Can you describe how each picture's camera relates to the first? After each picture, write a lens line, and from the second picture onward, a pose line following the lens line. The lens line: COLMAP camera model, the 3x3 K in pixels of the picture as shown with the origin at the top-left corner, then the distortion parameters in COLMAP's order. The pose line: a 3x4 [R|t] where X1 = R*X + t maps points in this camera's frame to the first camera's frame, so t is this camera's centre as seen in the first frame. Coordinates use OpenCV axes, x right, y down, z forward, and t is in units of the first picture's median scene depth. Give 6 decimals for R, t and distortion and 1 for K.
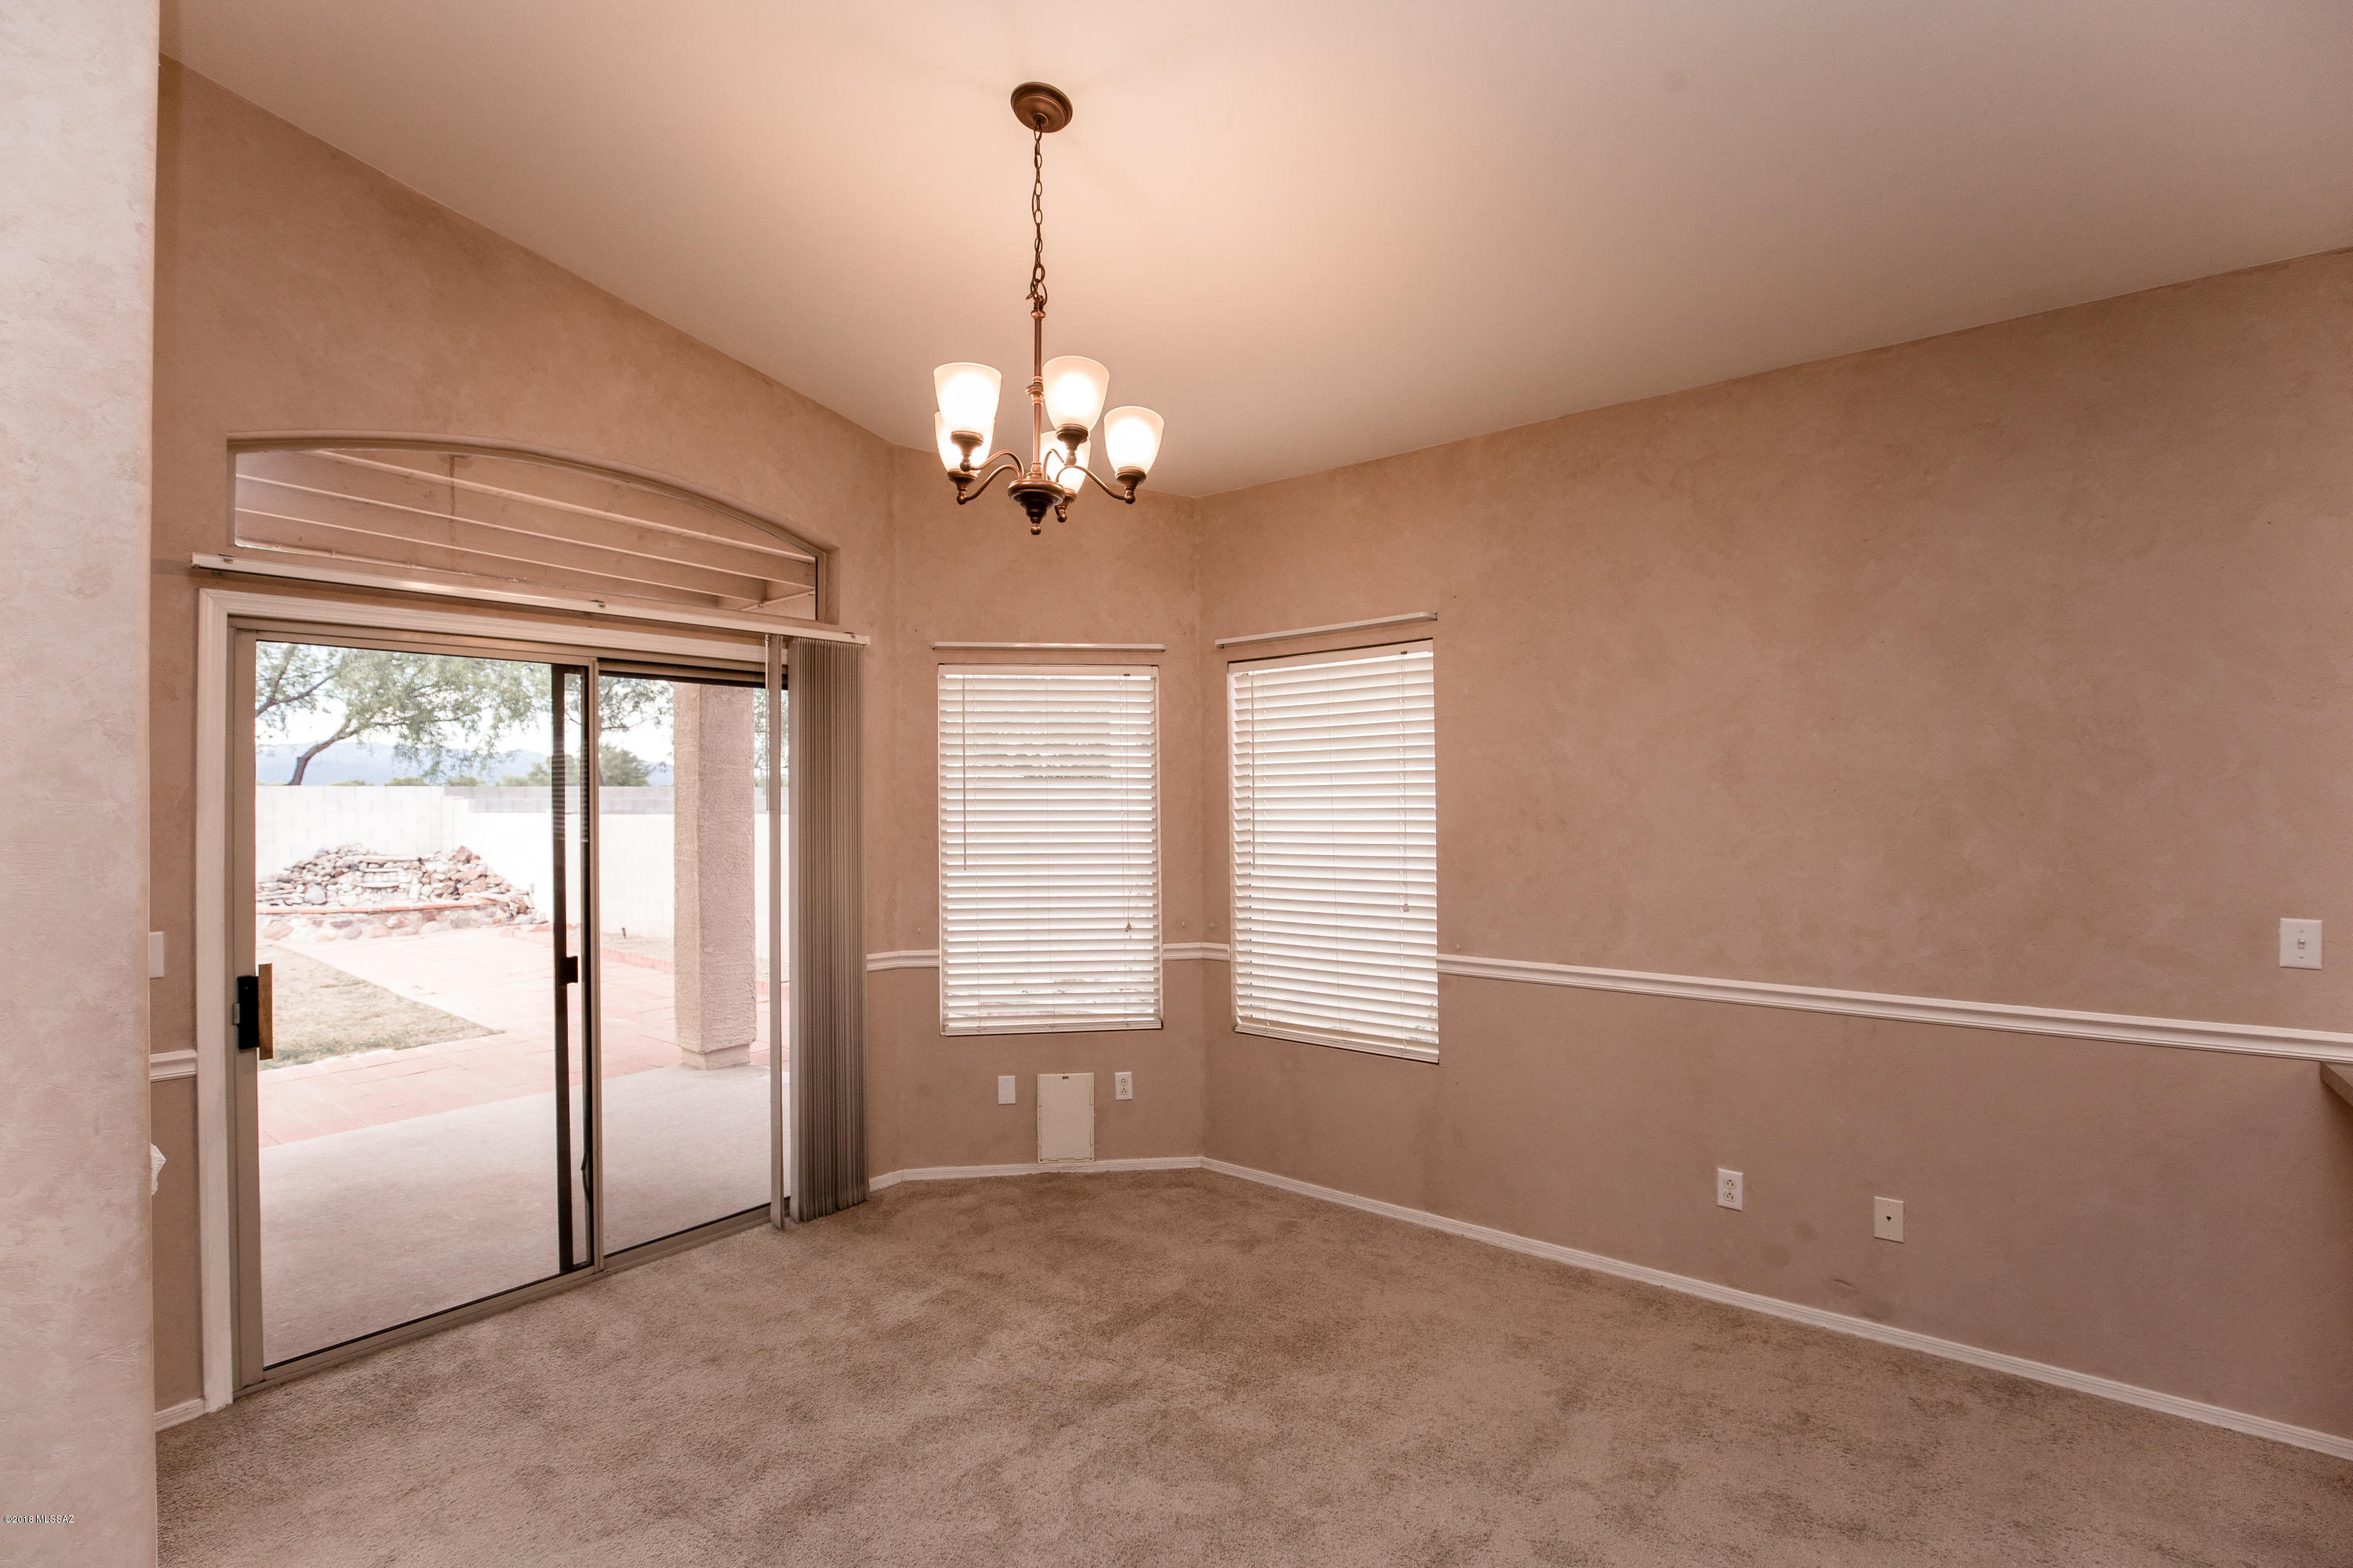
lens RADIAL K [[1076.6, 0, 1176.5], [0, 1076.6, 784.0], [0, 0, 1]] dist [-0.024046, 0.000089]
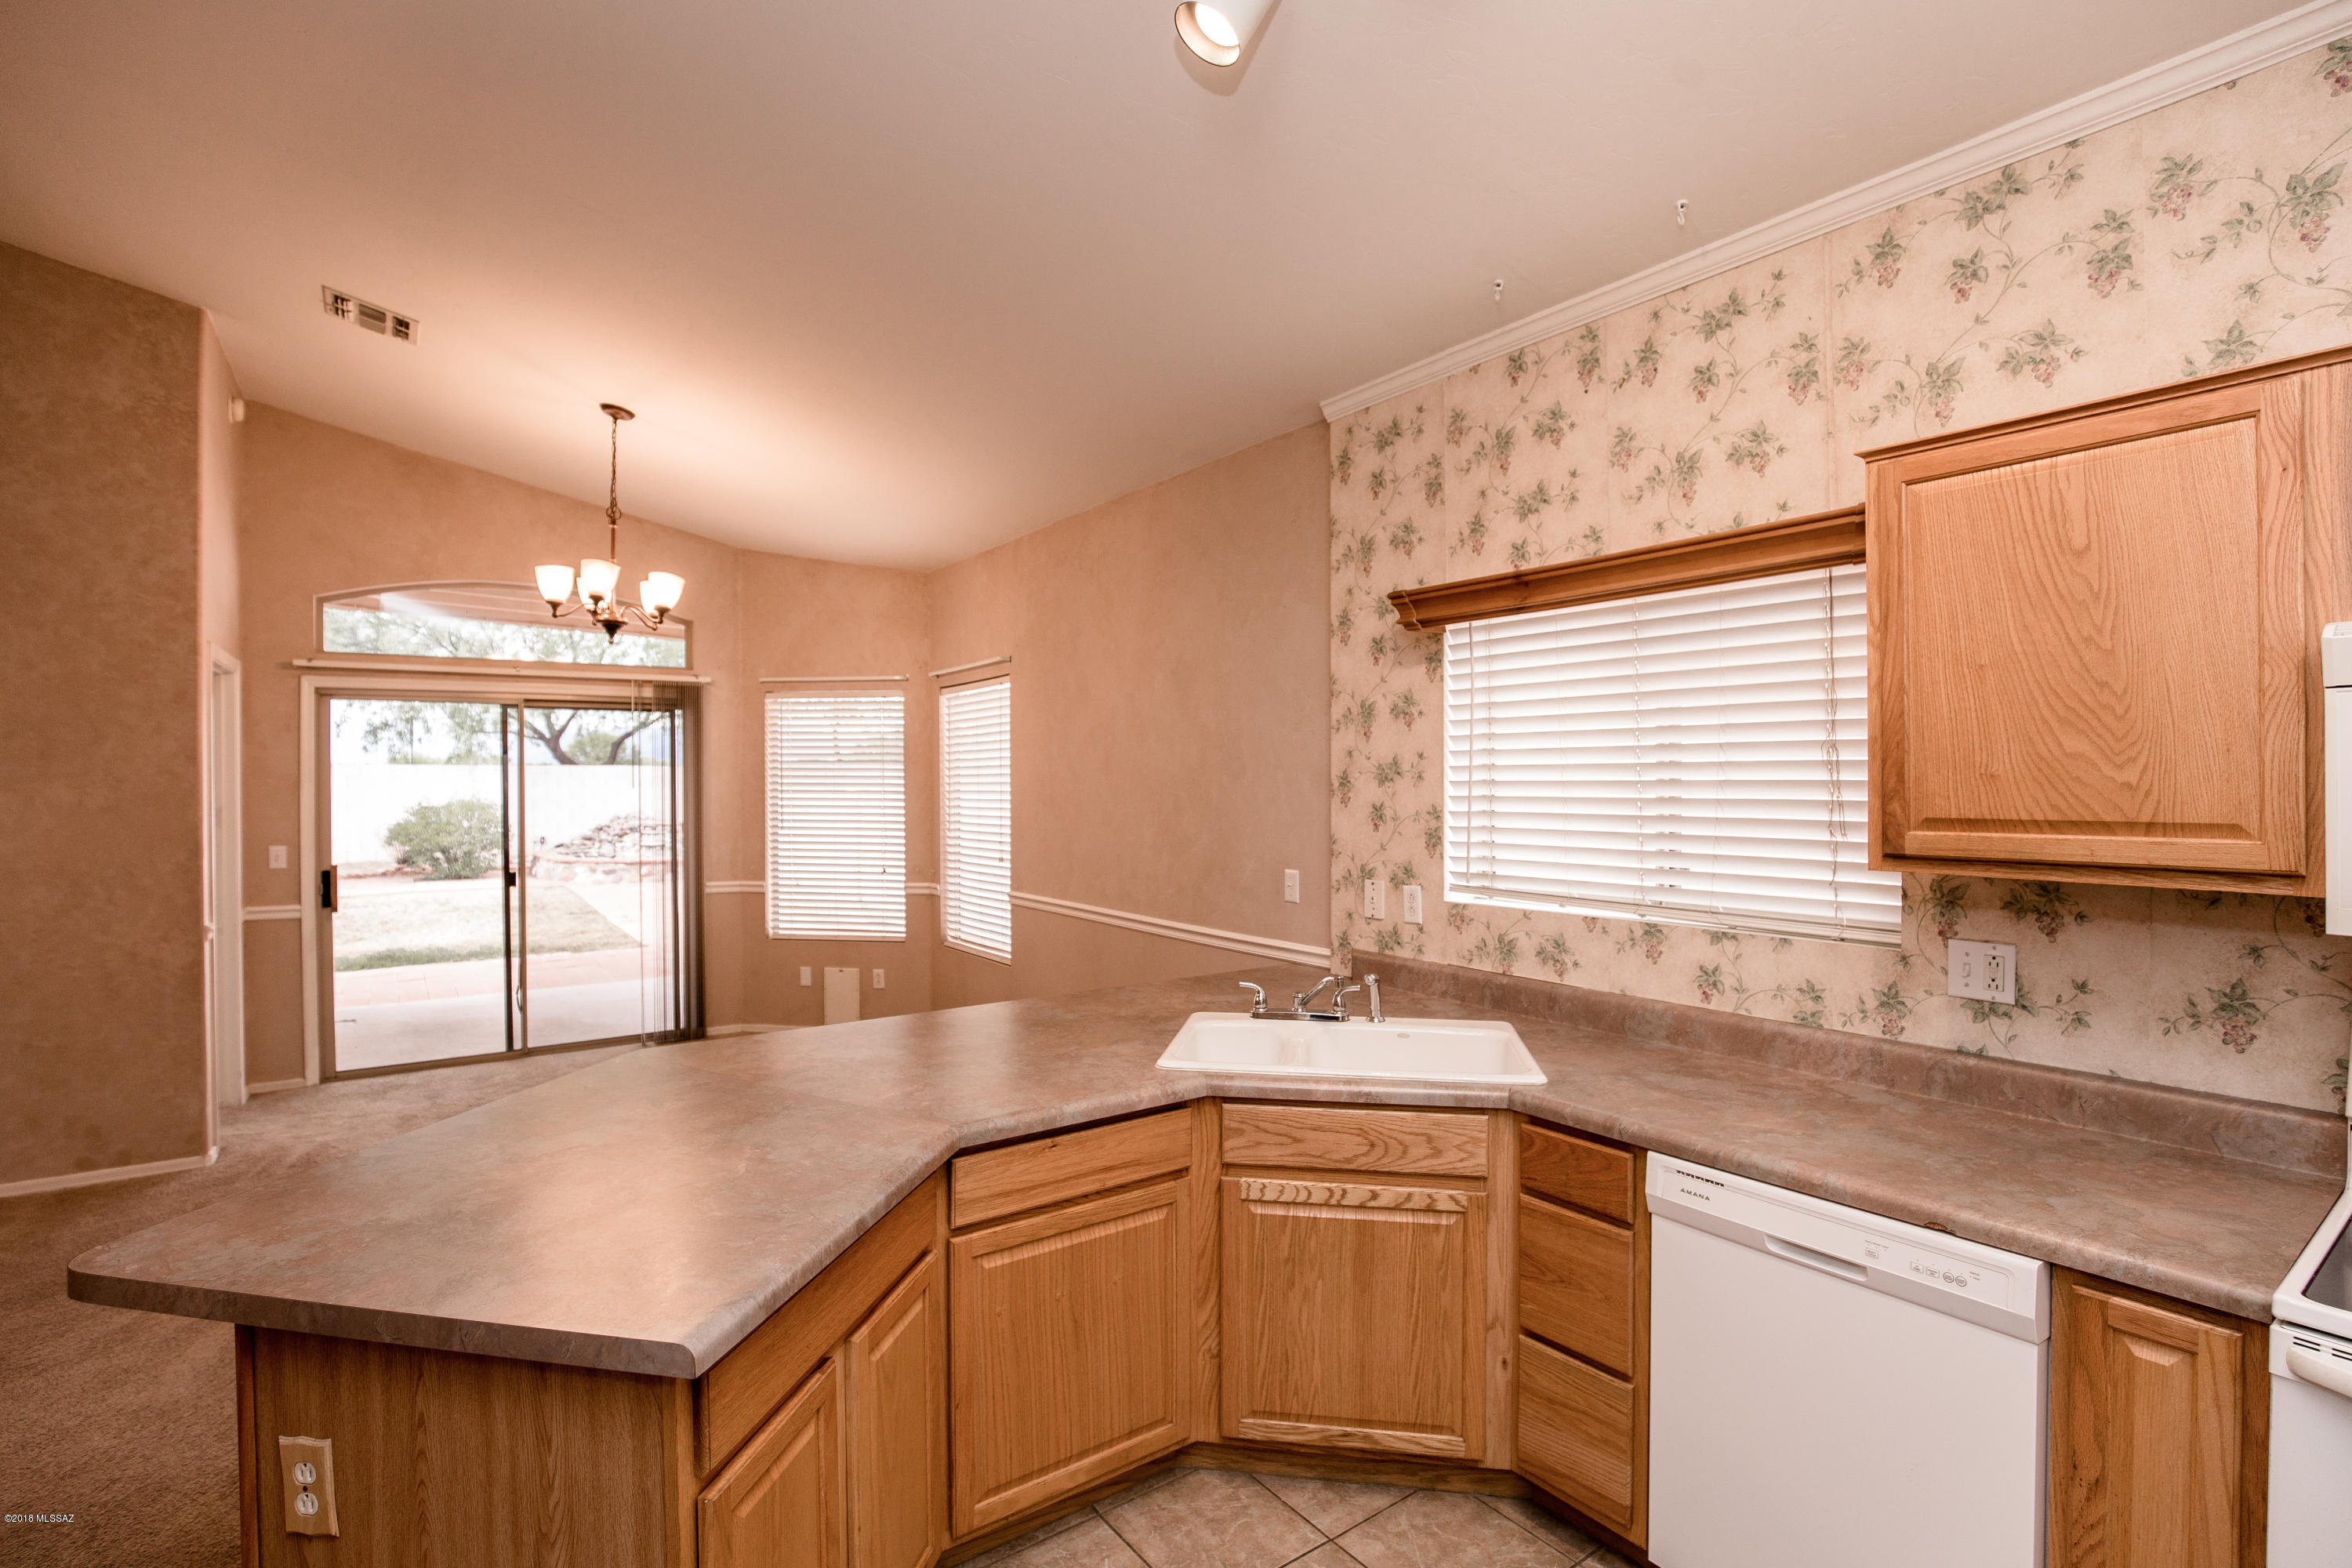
lens RADIAL K [[1103.1, 0, 1184.1], [0, 1103.1, 782.7], [0, 0, 1]] dist [-0.025721, 0.000814]
pose [[0.963888, 0.007322, -0.266209, 0.790221], [-0.002246, 0.999810, 0.019367, -0.016570], [0.266300, -0.018069, 0.963721, -0.345816]]
